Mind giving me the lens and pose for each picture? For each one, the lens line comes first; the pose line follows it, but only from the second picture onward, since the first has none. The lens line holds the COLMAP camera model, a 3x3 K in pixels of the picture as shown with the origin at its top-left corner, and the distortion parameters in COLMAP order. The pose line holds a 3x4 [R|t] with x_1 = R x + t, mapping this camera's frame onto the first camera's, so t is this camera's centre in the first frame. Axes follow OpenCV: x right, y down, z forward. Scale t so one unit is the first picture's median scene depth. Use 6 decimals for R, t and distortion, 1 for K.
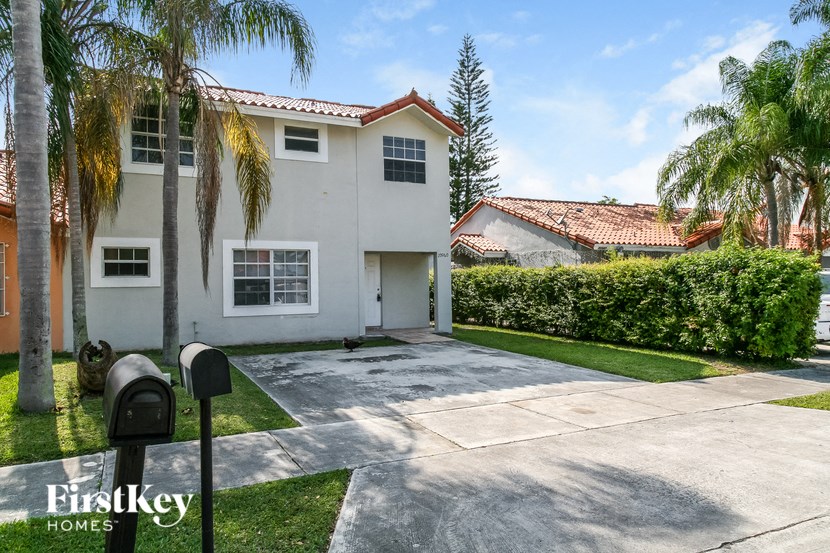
lens RADIAL K [[550.9, 0, 415.0], [0, 550.9, 276.5], [0, 0, 1]] dist [0.000781, 0.001720]
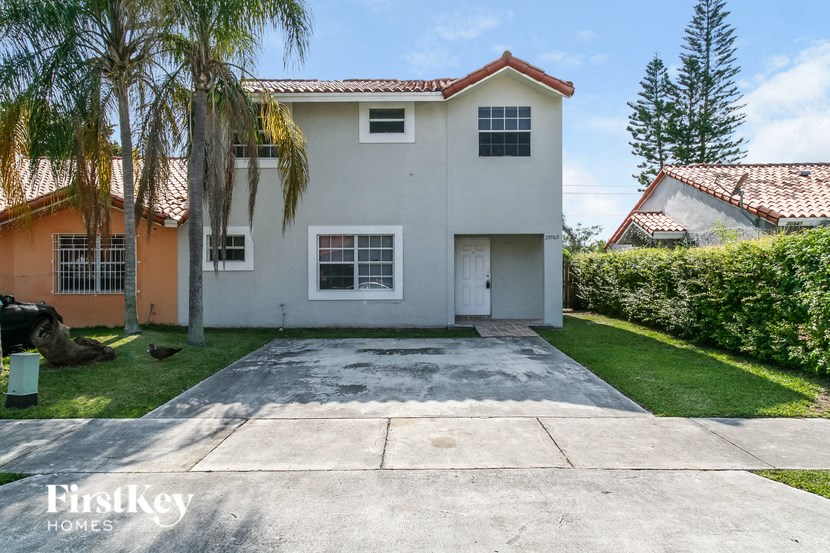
lens RADIAL K [[550.9, 0, 415.0], [0, 550.9, 276.5], [0, 0, 1]] dist [0.000781, 0.001720]
pose [[0.897928, 0.014061, -0.439917, 0.260827], [-0.001397, 0.999576, 0.029097, -0.001795], [0.440140, -0.025512, 0.897567, 0.133049]]
